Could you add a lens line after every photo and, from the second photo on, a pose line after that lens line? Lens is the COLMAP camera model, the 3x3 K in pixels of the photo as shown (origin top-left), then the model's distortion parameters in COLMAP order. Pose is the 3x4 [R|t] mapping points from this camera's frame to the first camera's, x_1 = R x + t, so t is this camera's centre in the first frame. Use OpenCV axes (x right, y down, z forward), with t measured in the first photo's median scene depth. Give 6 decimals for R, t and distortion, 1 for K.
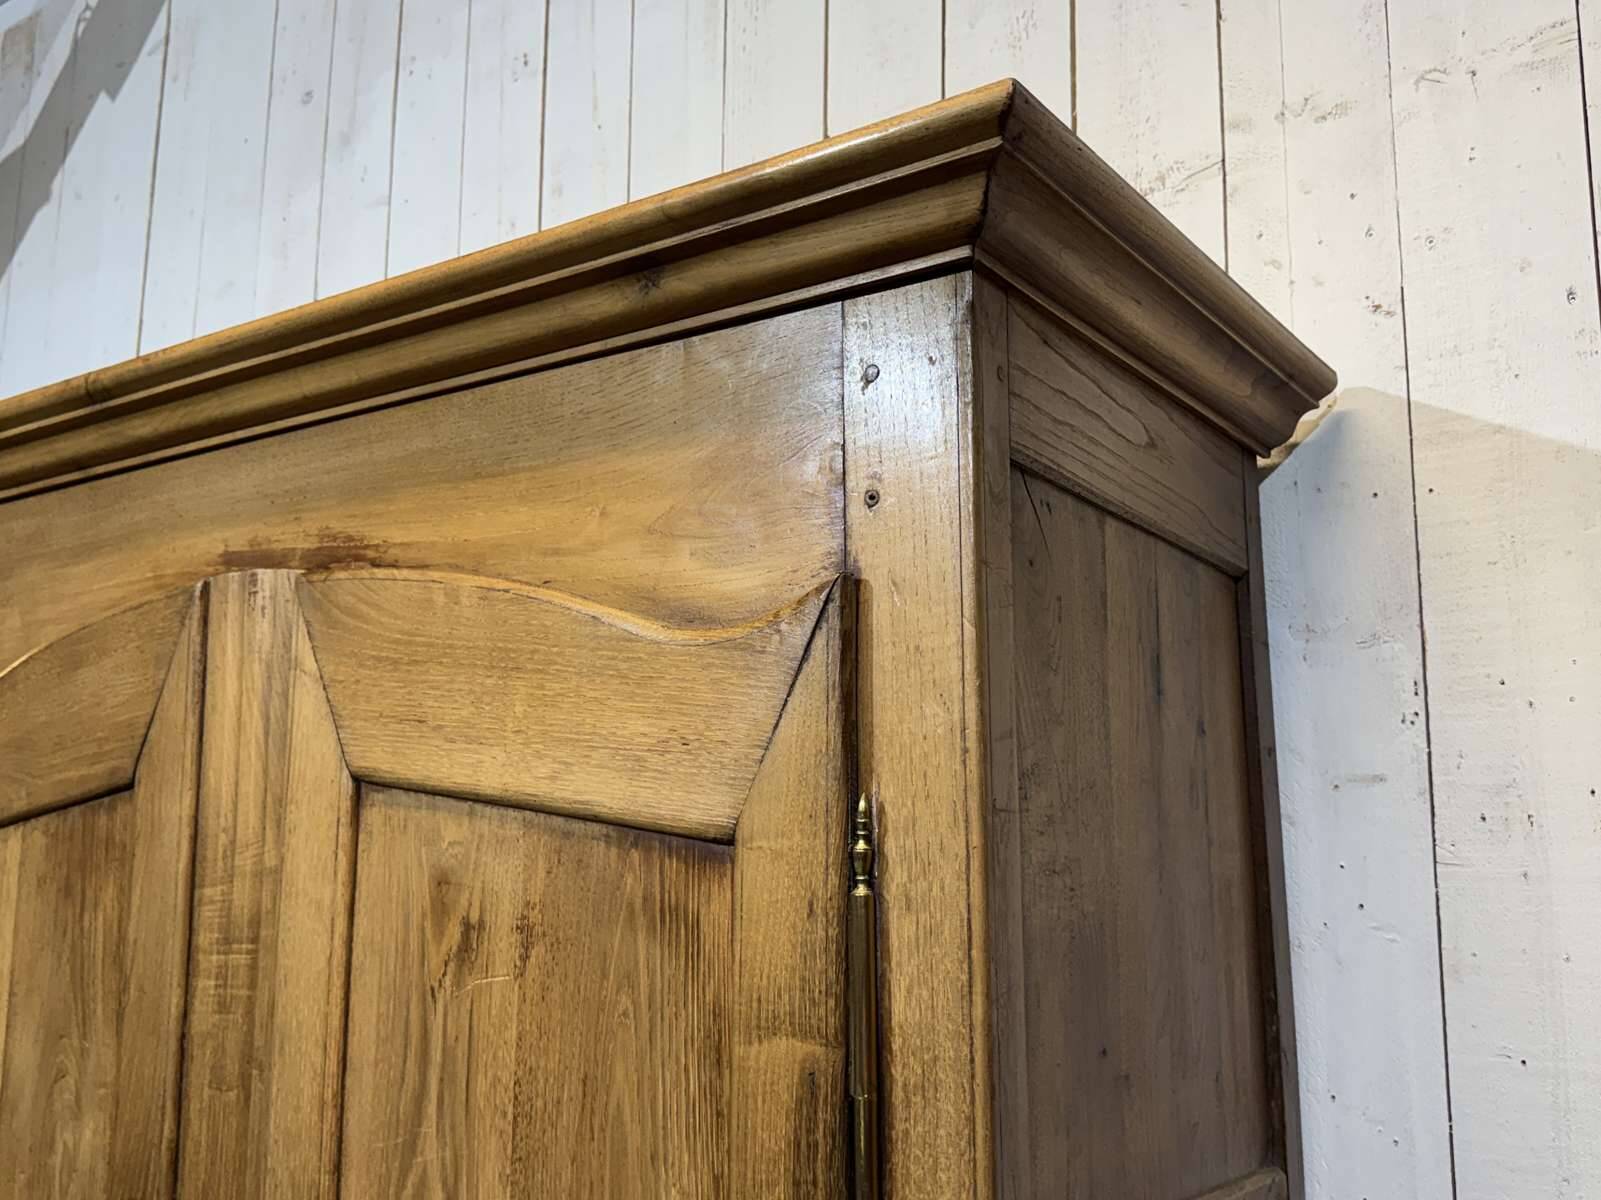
lens RADIAL K [[1559.4, 0, 800.5], [0, 1559.4, 600.0], [0, 0, 1]] dist [0.181683, -0.436146]
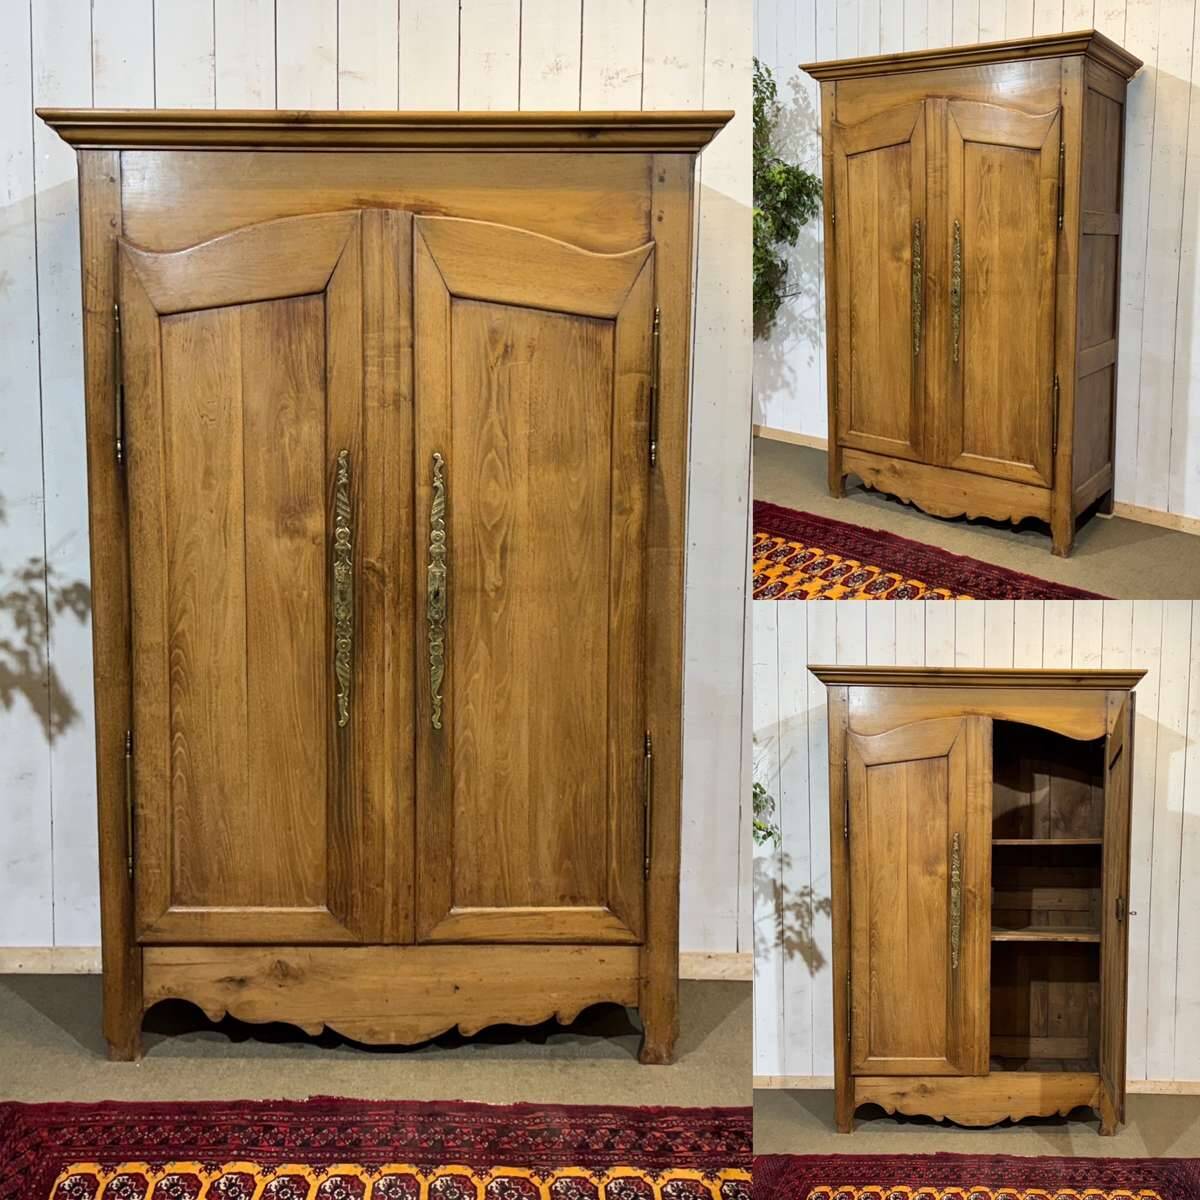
lens RADIAL K [[1421.2, 0, 427.2], [0, 1421.2, 604.4], [0, 0, 1]] dist [0.197234, -0.449132]
pose [[0.818681, -0.063812, 0.570693, -1.887351], [-0.099341, 0.963085, 0.250196, 0.008205], [-0.565591, -0.261523, 0.782120, -1.184448]]
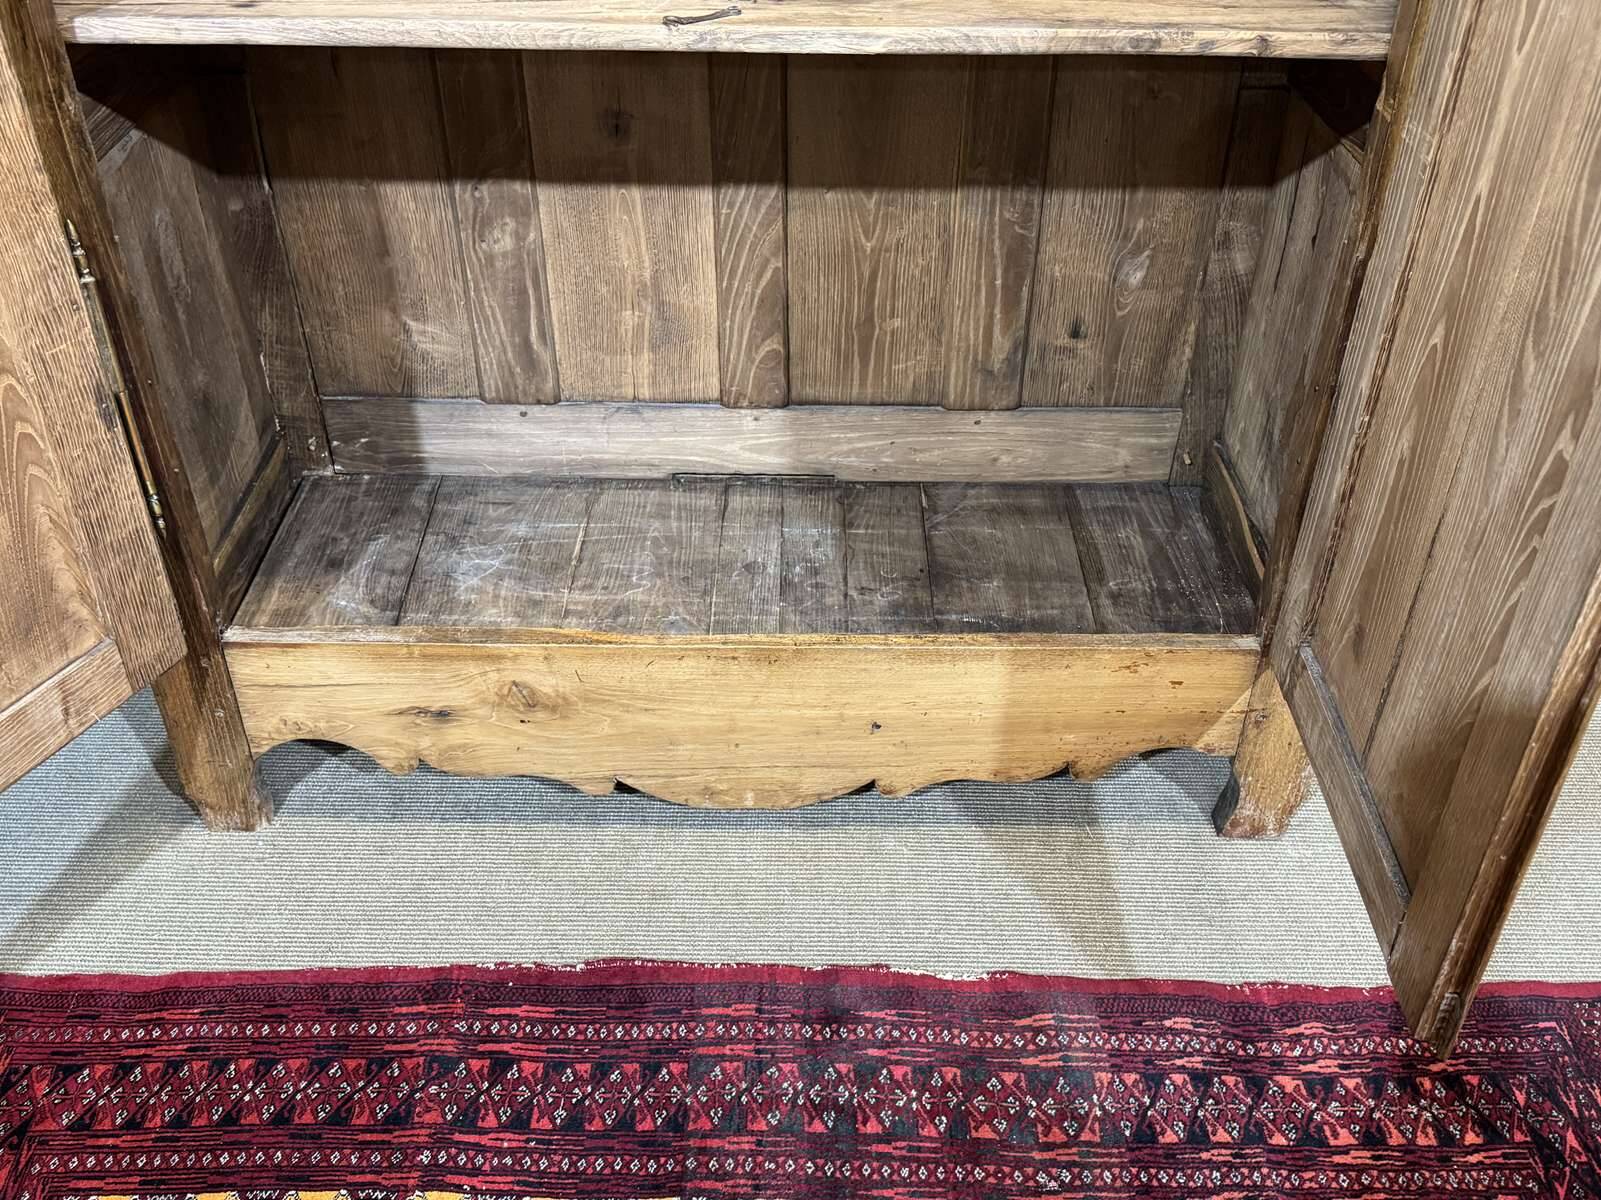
lens RADIAL K [[1493.6, 0, 789.8], [0, 1493.6, 619.5], [0, 0, 1]] dist [0.172413, -0.376116]
pose [[0.816123, -0.344369, 0.464063, -0.992064], [-0.104896, 0.701424, 0.704983, 0.332382], [-0.568279, -0.624031, 0.536325, 0.119706]]
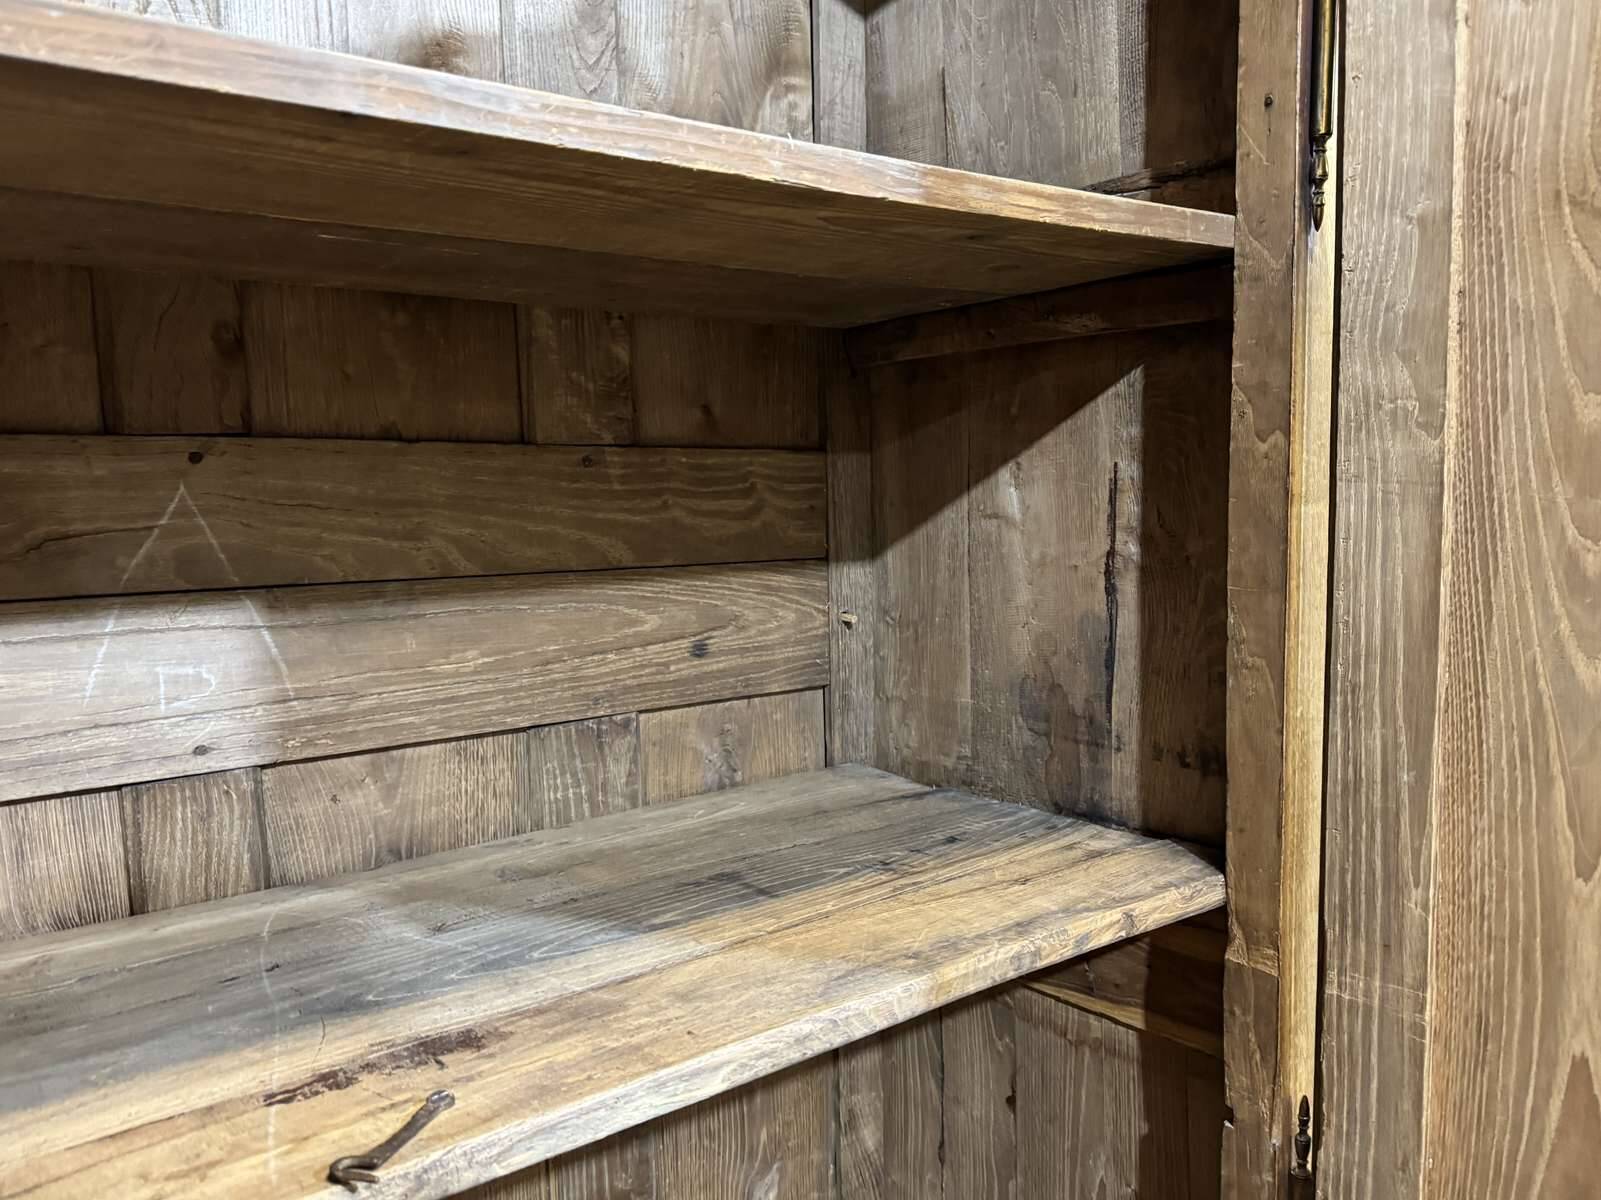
lens RADIAL K [[1240.5, 0, 800.5], [0, 1240.5, 600.0], [0, 0, 1]] dist [0.103201, -0.172782]
pose [[0.277890, -0.101531, 0.955232, -0.747544], [-0.151765, 0.977270, 0.148024, 0.537015], [-0.948548, -0.186106, 0.256165, 0.822641]]
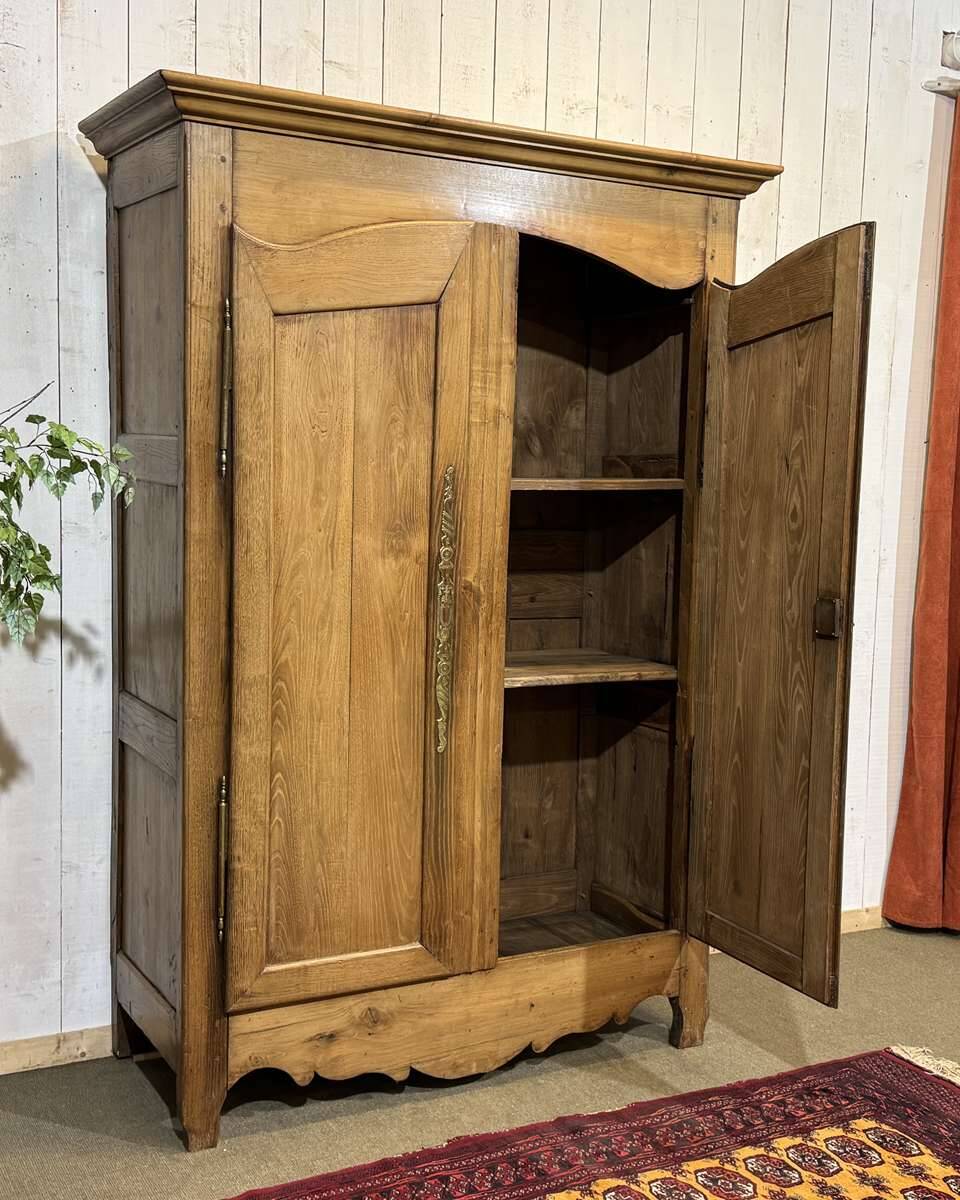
lens RADIAL K [[1475.1, 0, 507.0], [0, 1475.1, 601.2], [0, 0, 1]] dist [0.205487, -0.469324]
pose [[0.427328, -0.080220, 0.900531, -2.872189], [-0.183766, 0.967556, 0.173393, 0.167713], [-0.885224, -0.239582, 0.398722, -0.139793]]
